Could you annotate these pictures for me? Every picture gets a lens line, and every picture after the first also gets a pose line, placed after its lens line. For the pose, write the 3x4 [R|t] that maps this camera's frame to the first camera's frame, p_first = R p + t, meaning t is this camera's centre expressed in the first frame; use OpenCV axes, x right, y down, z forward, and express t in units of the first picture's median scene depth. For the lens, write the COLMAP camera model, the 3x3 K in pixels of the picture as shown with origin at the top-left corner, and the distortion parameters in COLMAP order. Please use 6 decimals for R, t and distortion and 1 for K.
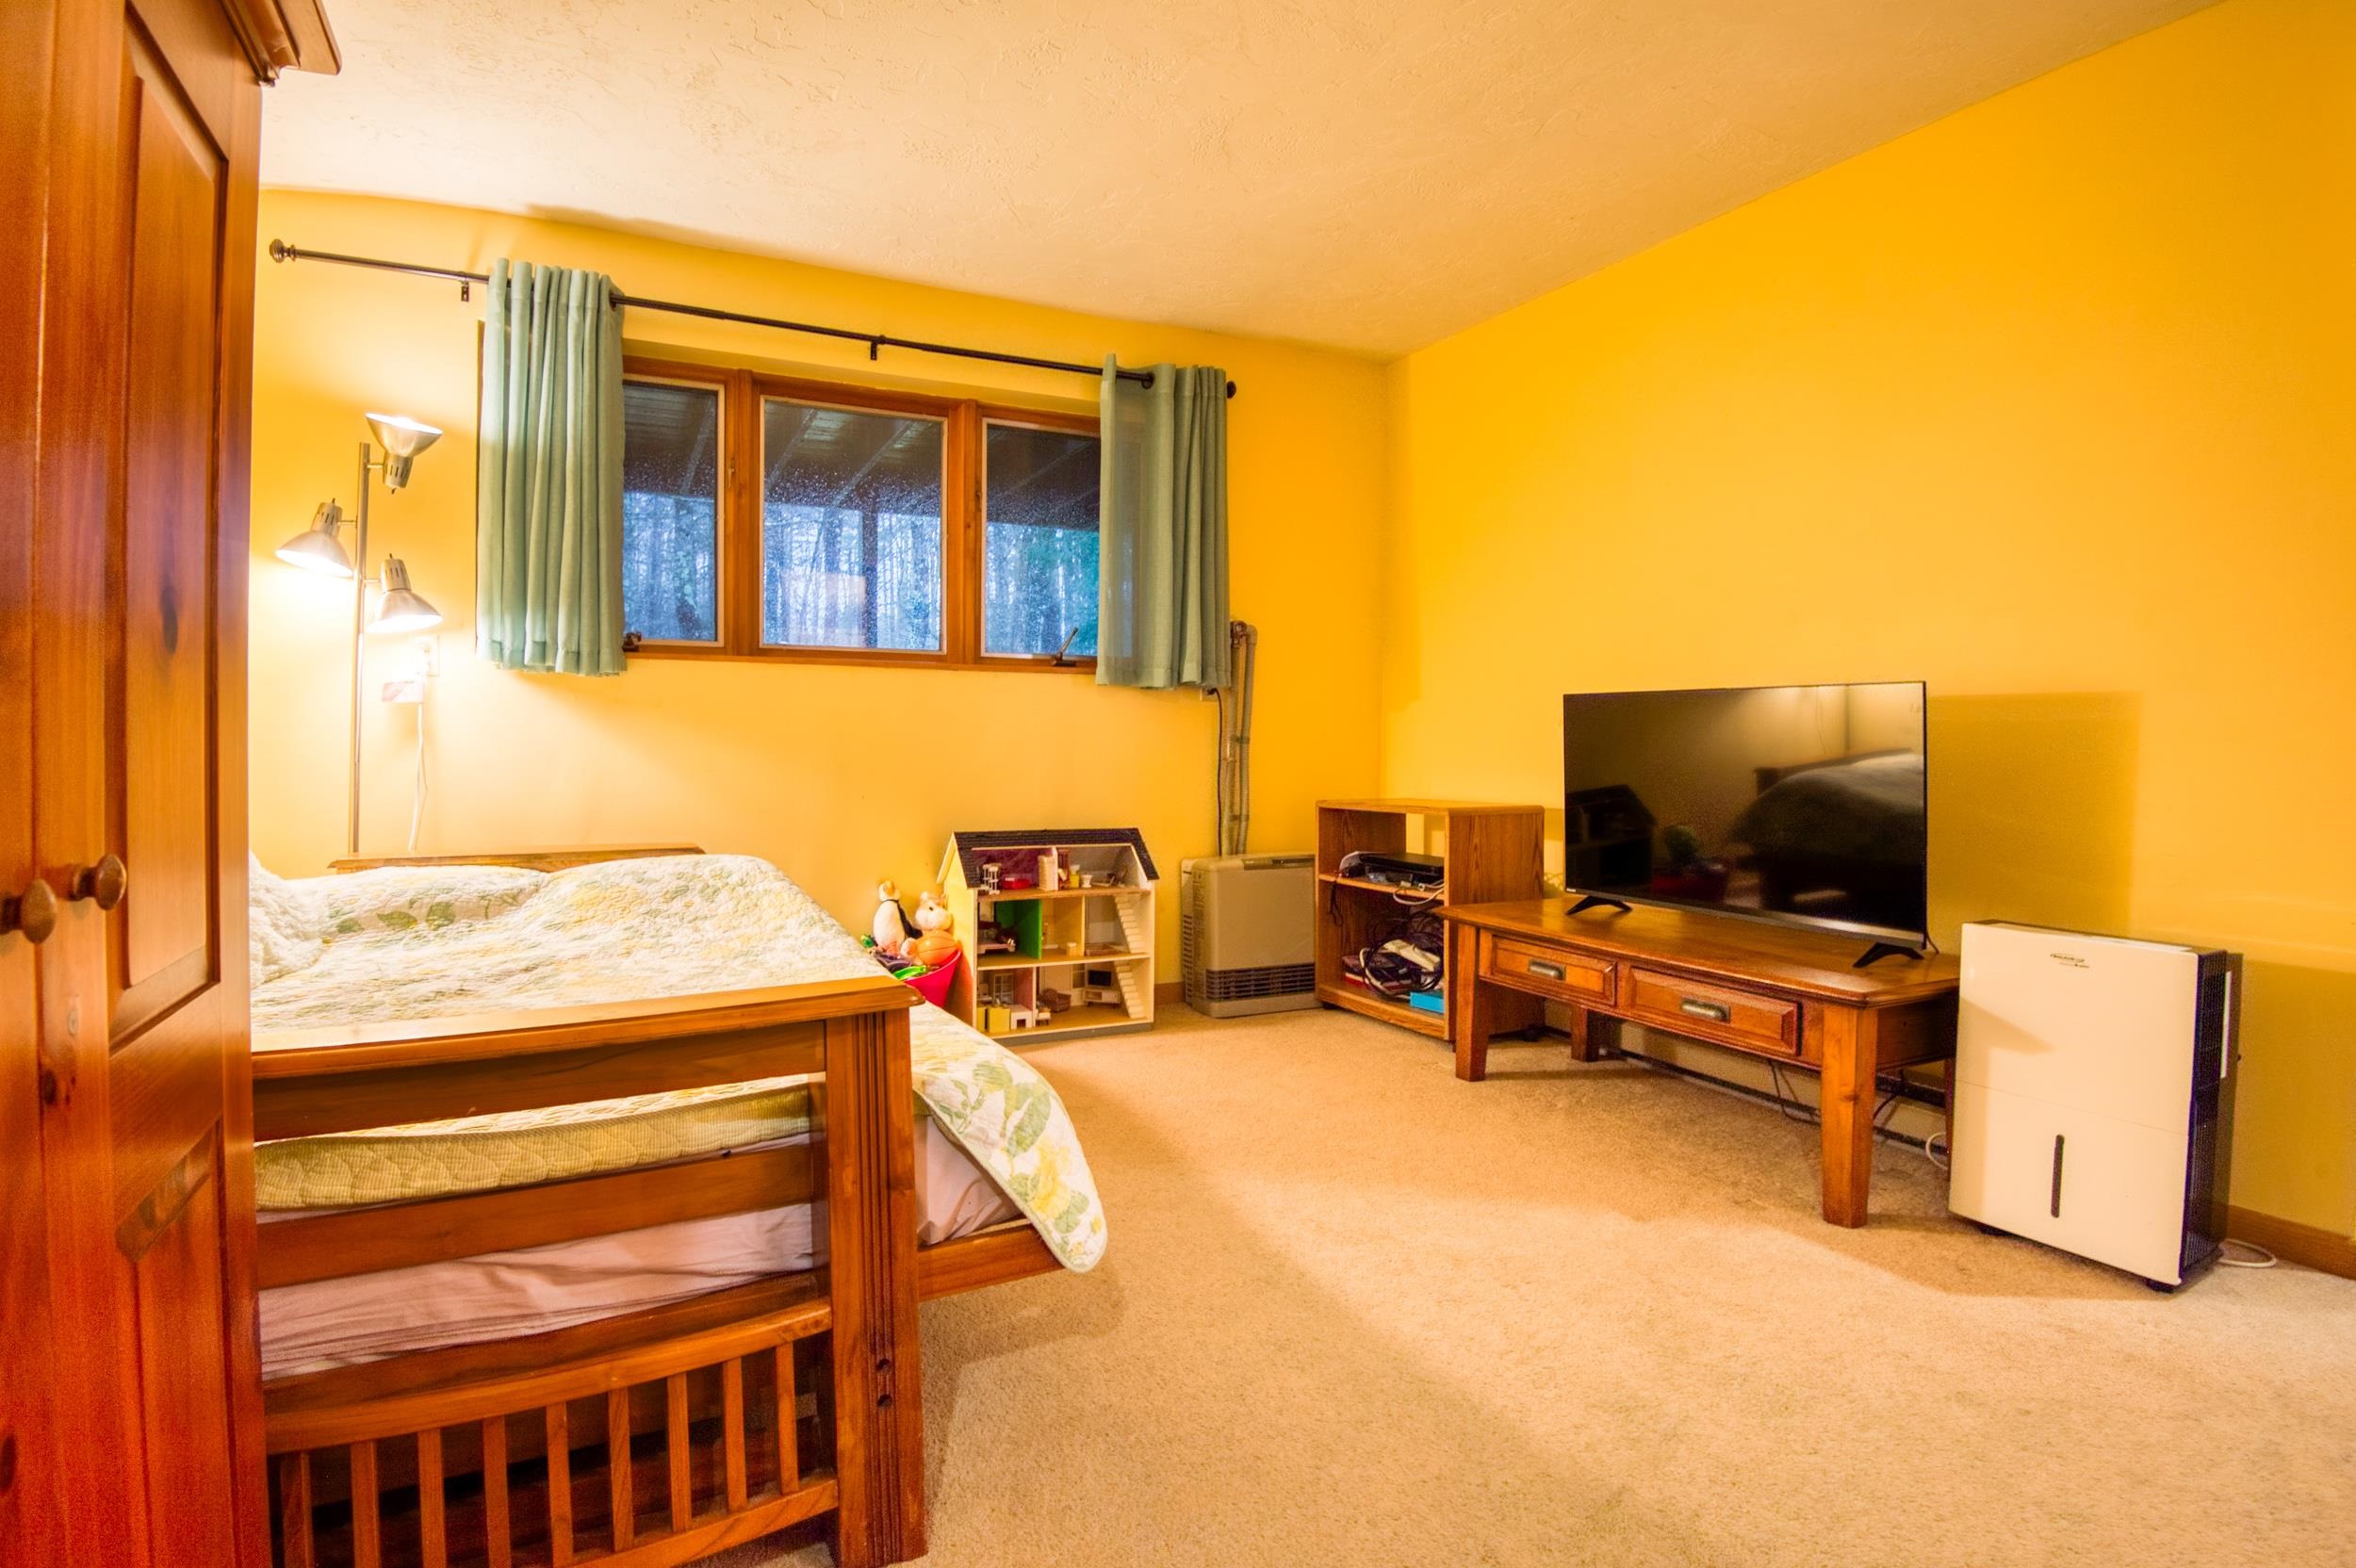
lens RADIAL K [[1156.5, 0, 1075.8], [0, 1156.5, 781.7], [0, 0, 1]] dist [-0.001590, -0.015121]
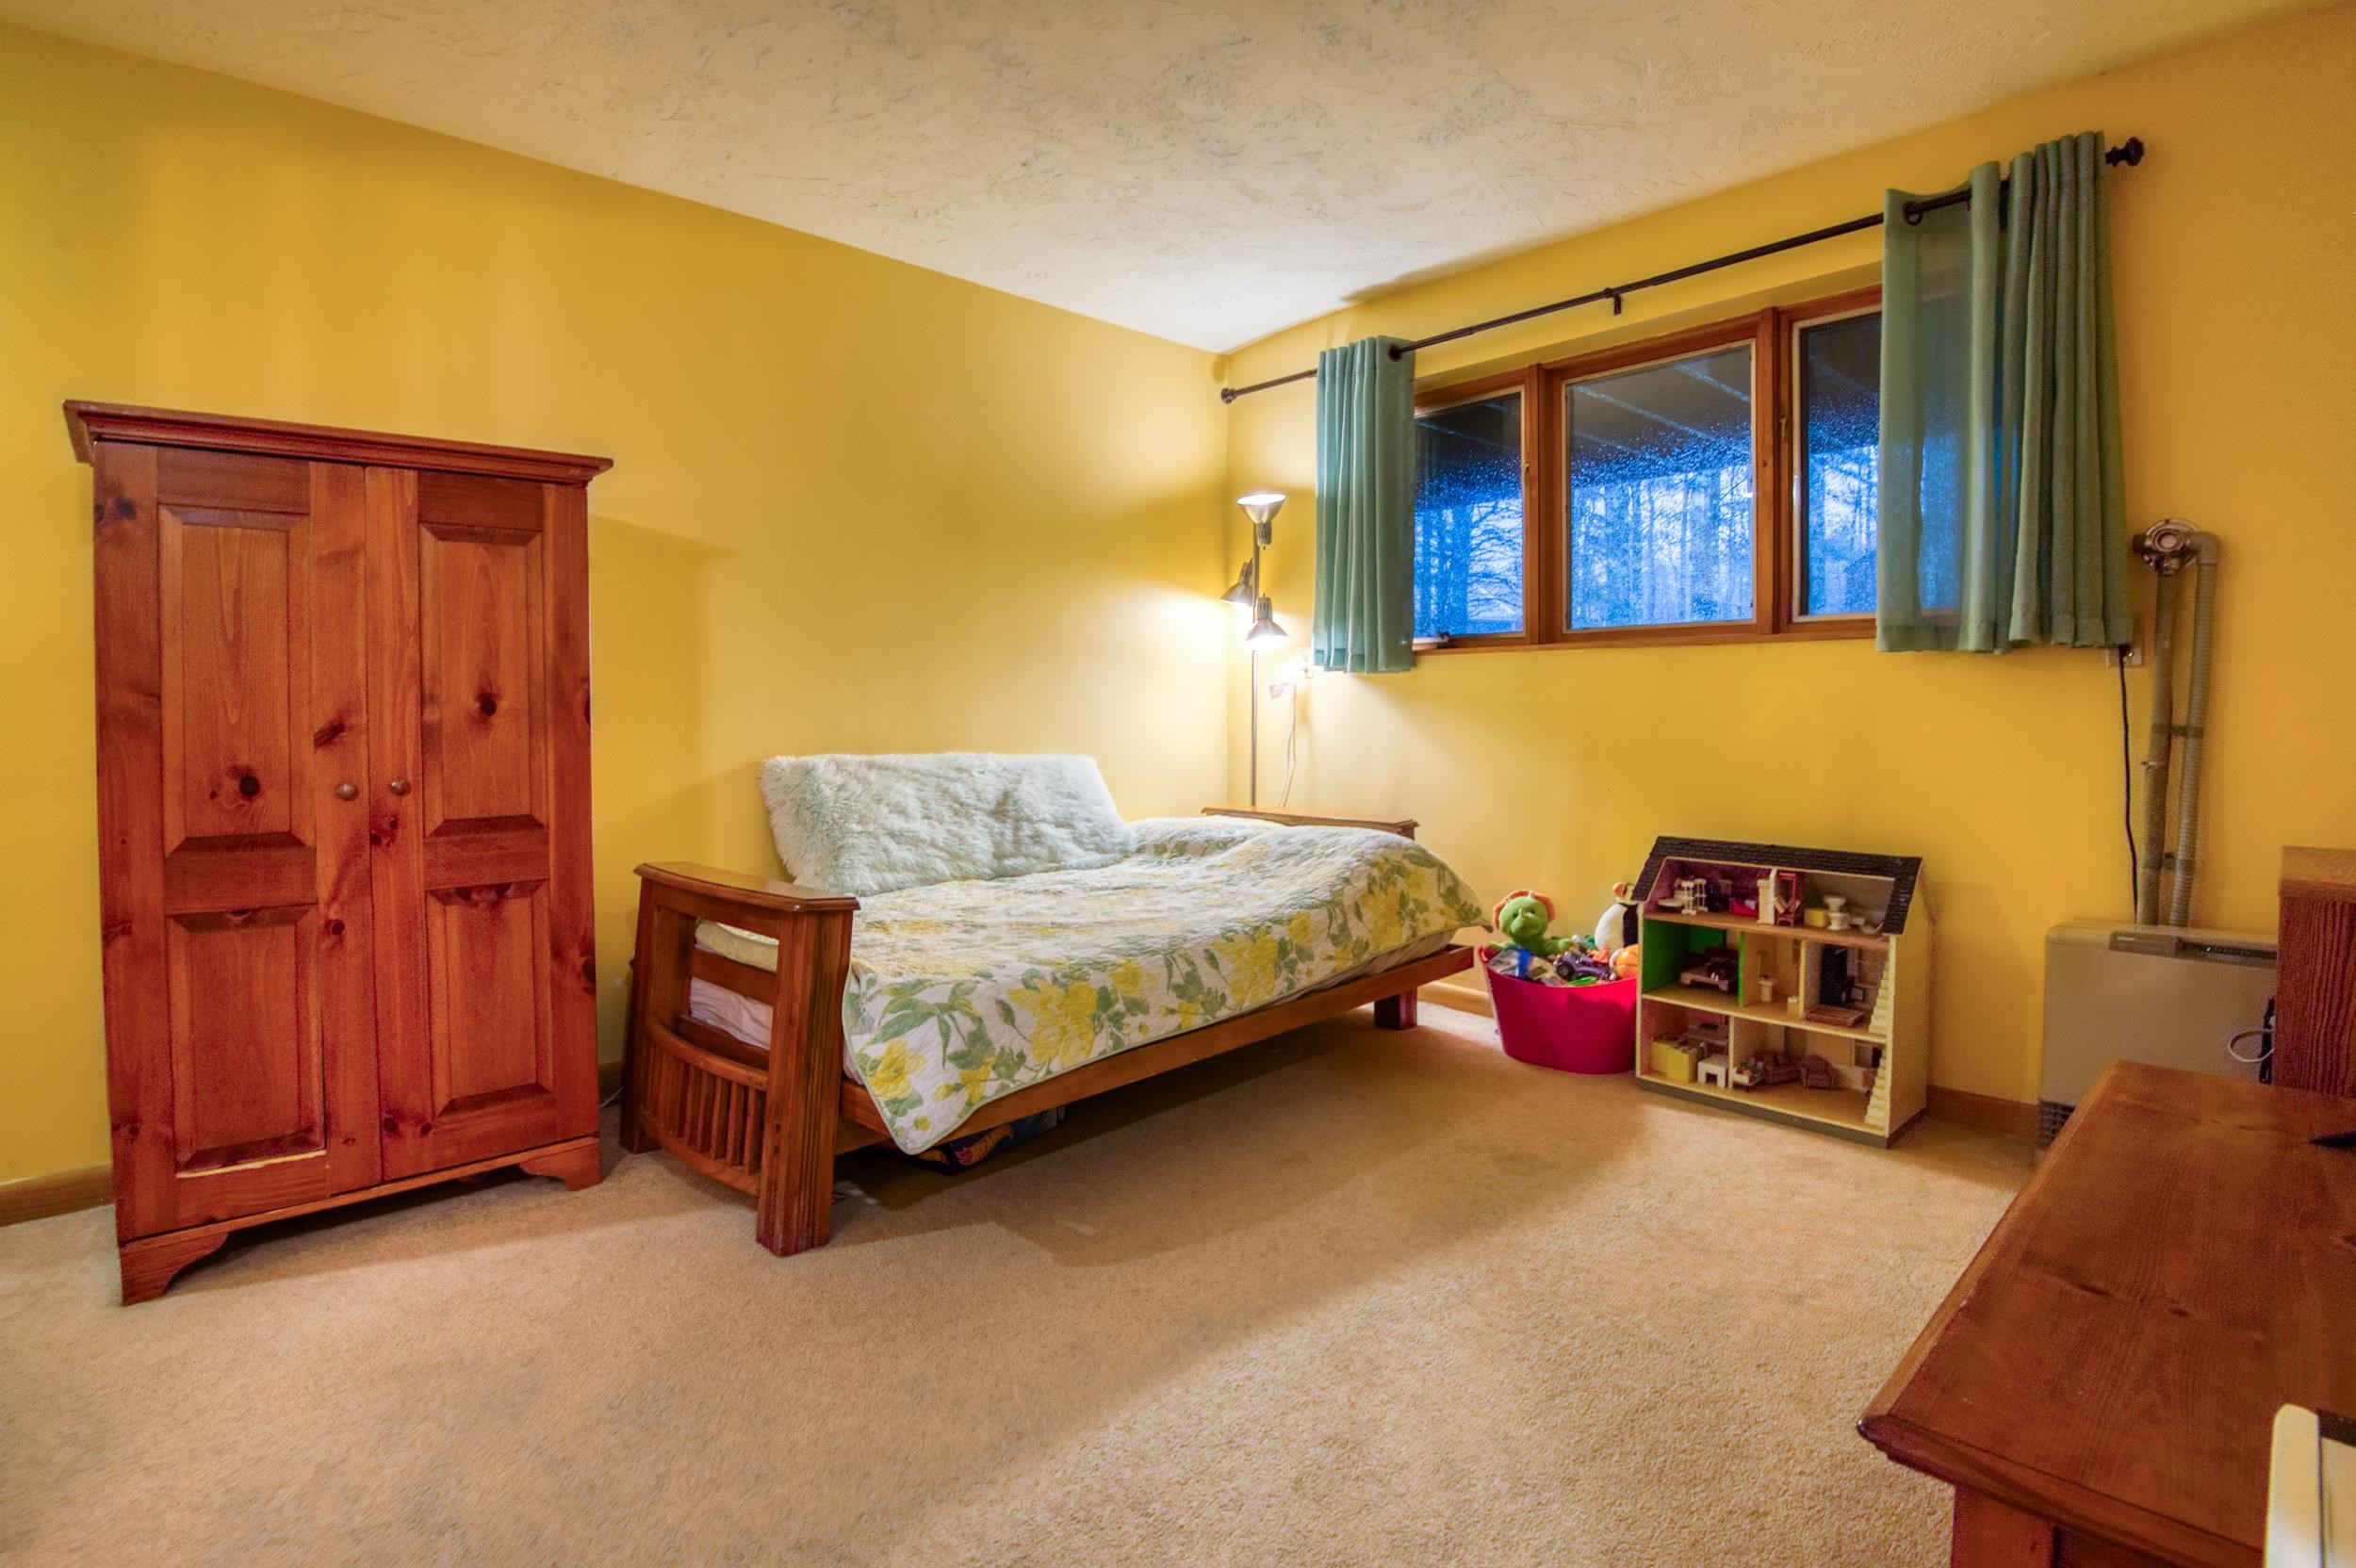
lens RADIAL K [[1132.0, 0, 1177.4], [0, 1132.0, 763.9], [0, 0, 1]] dist [0.000330, -0.030092]
pose [[0.333883, 0.039594, -0.941783, 0.560380], [-0.028636, 0.999082, 0.031851, -0.026420], [0.942180, 0.016334, 0.334710, 0.372565]]
